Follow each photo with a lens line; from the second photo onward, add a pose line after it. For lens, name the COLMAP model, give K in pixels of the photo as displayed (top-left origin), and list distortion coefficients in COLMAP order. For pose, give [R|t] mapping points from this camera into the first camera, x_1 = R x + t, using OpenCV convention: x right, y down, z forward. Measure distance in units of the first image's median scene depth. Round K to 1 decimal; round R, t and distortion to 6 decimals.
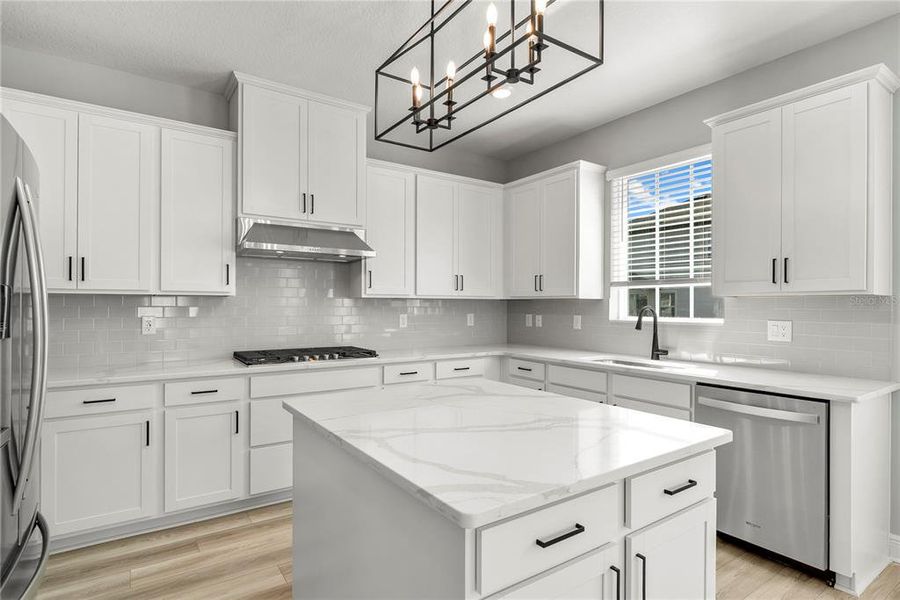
lens RADIAL K [[470.1, 0, 445.8], [0, 470.1, 306.4], [0, 0, 1]] dist [0.000056, -0.001269]
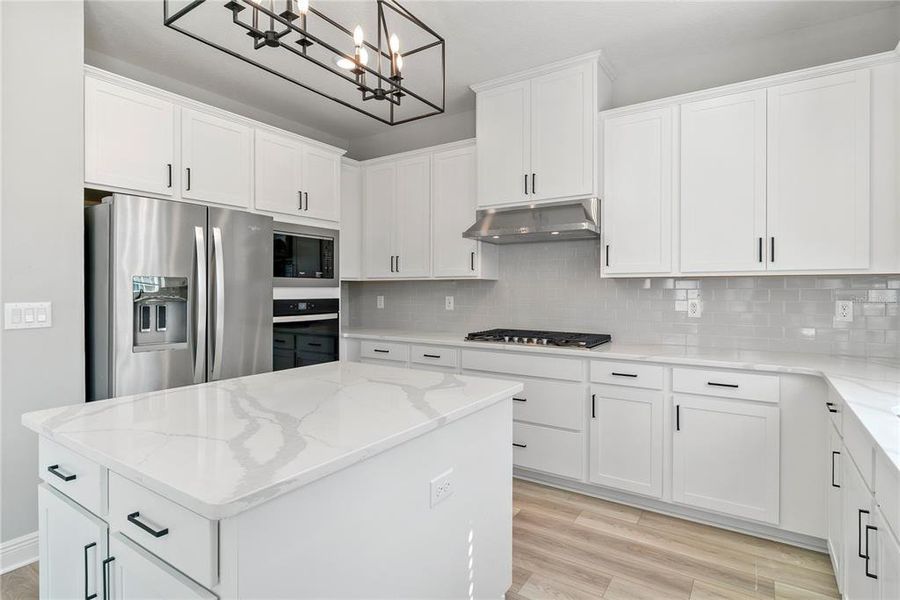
lens RADIAL K [[470.1, 0, 445.7], [0, 470.1, 291.2], [0, 0, 1]] dist [0.000056, -0.001269]
pose [[0.377495, 0.001217, -0.926011, 0.531901], [-0.000826, 0.999999, 0.000977, 0.005429], [0.926011, 0.000395, 0.377496, 0.447523]]
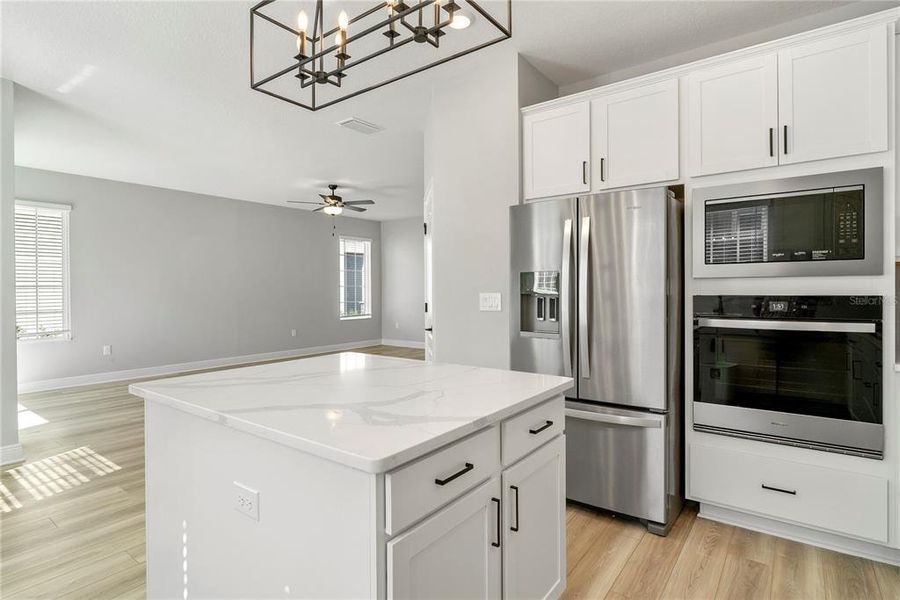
lens RADIAL K [[470.1, 0, 432.1], [0, 470.1, 296.3], [0, 0, 1]] dist [0.000056, -0.001269]
pose [[-0.949322, 0.010163, -0.314140, 0.125009], [0.004506, 0.999814, 0.018729, 0.010594], [0.314272, 0.016365, -0.949192, 1.022535]]
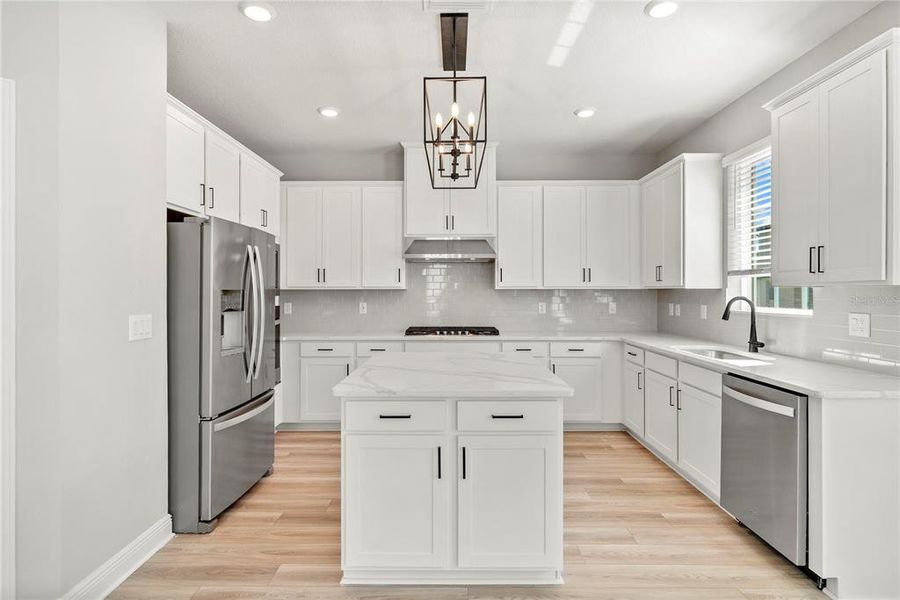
lens RADIAL K [[470.1, 0, 442.5], [0, 470.1, 295.0], [0, 0, 1]] dist [0.000056, -0.001269]
pose [[0.816436, -0.000437, -0.577436, 0.476174], [0.003178, 0.999988, 0.003737, -0.008491], [0.577428, -0.004886, 0.816427, -0.147401]]
